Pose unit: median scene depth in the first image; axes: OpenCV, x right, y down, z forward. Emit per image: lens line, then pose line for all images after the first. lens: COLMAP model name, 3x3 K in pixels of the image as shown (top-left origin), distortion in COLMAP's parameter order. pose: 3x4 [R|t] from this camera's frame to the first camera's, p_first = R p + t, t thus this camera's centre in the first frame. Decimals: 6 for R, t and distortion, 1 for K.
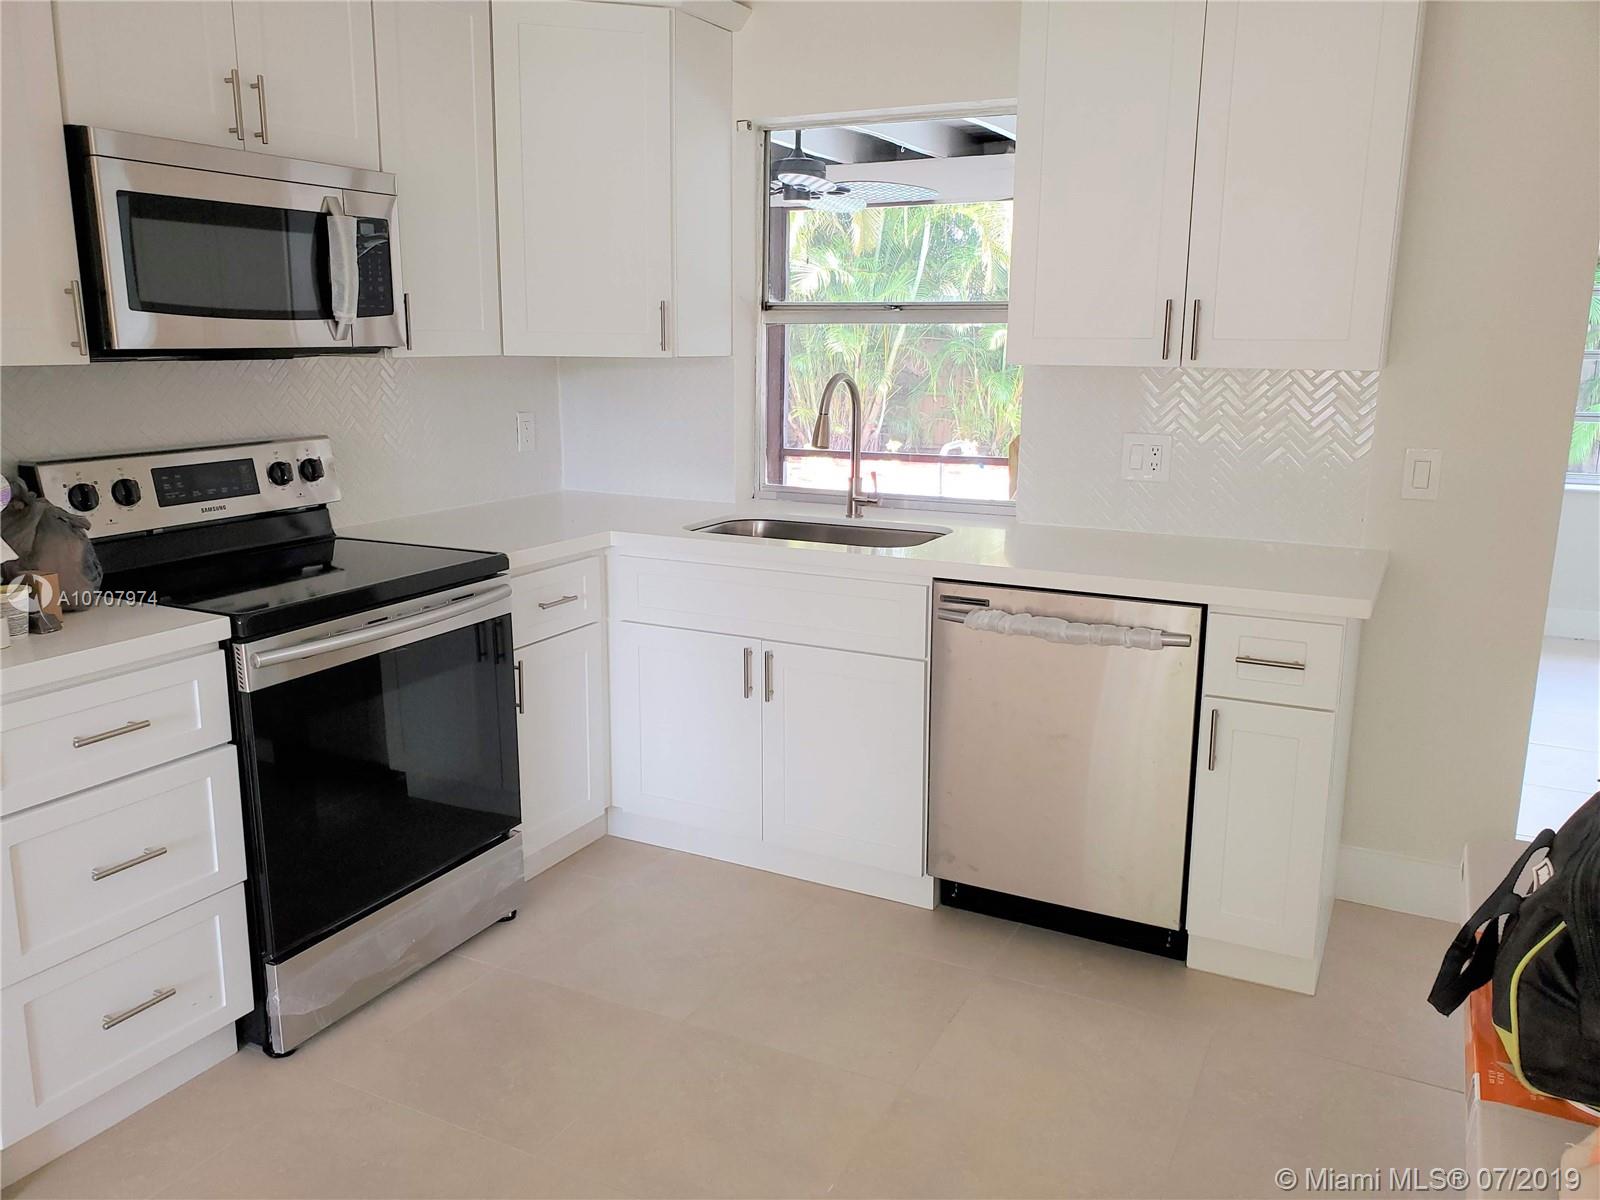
lens RADIAL K [[1238.3, 0, 800.3], [0, 1238.3, 600.2], [0, 0, 1]] dist [0.043028, -0.045548]
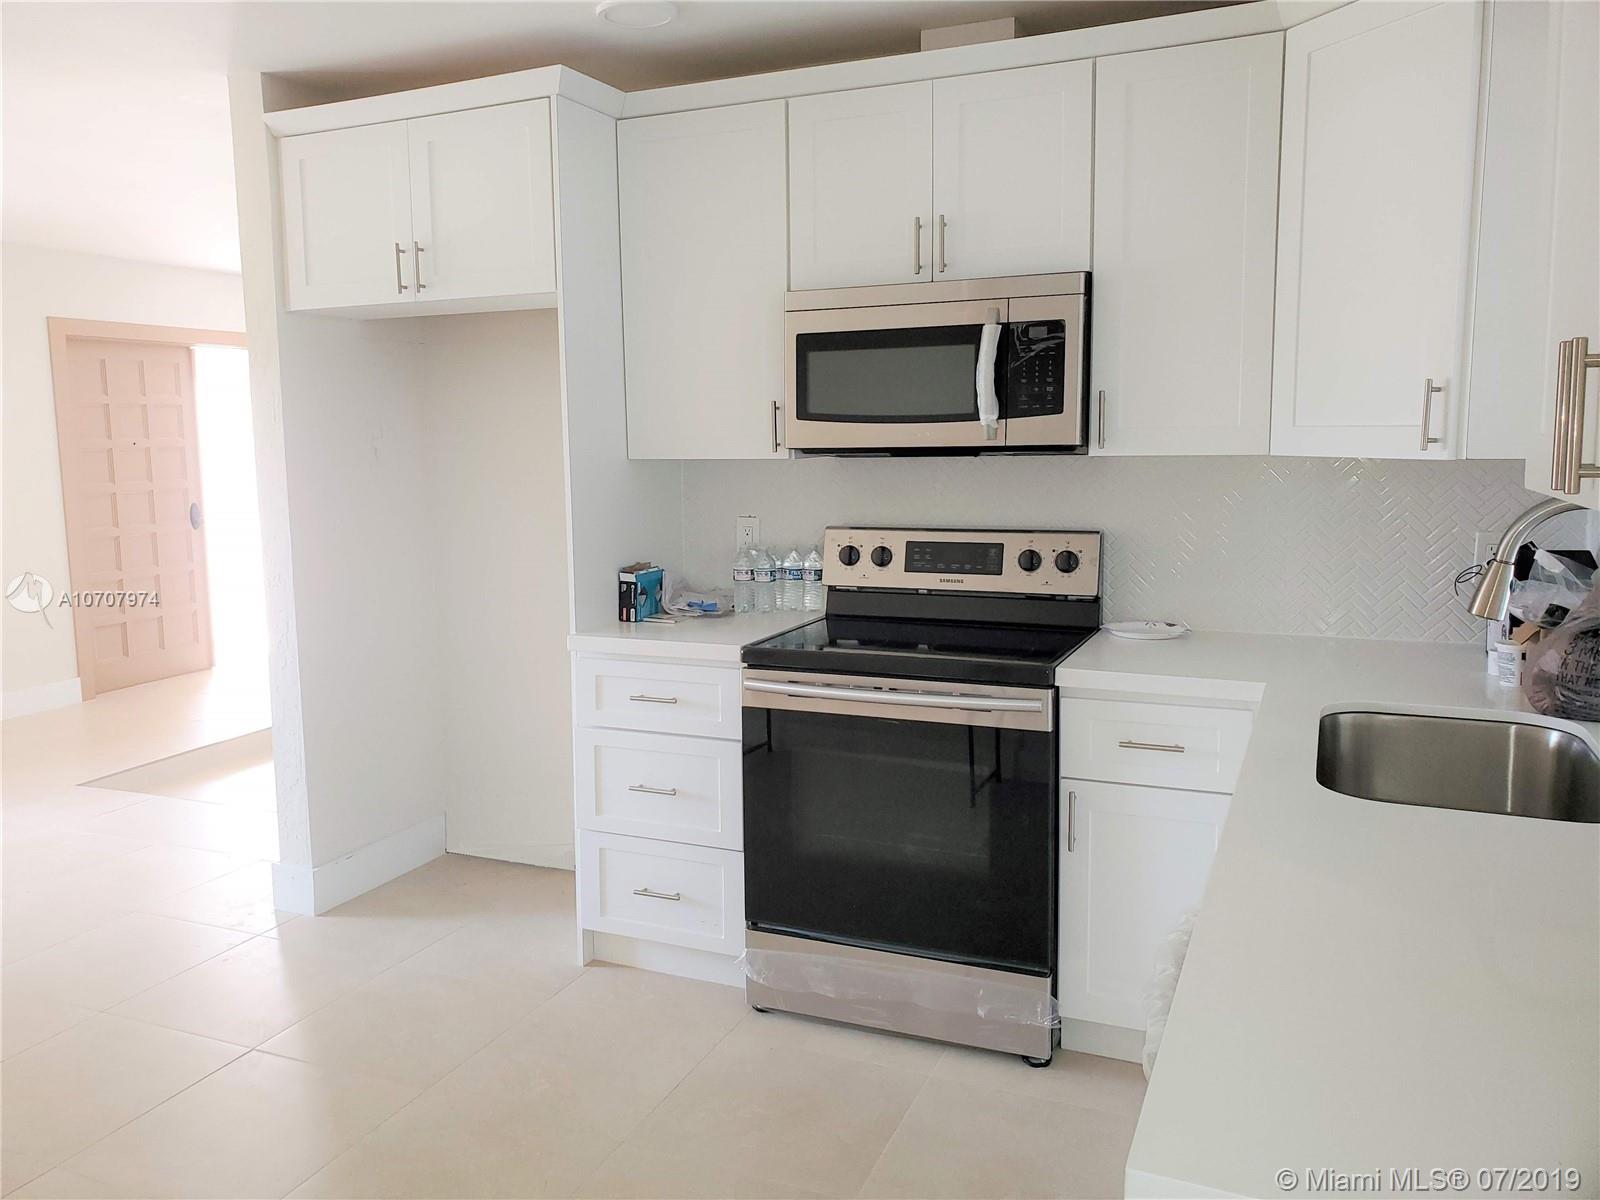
lens RADIAL K [[1238.3, 0, 800.2], [0, 1238.3, 594.0], [0, 0, 1]] dist [0.043028, -0.045548]
pose [[0.065943, 0.127435, -0.989652, 0.698284], [-0.196782, 0.973994, 0.112307, -0.169274], [0.978227, 0.187340, 0.089305, 0.780475]]
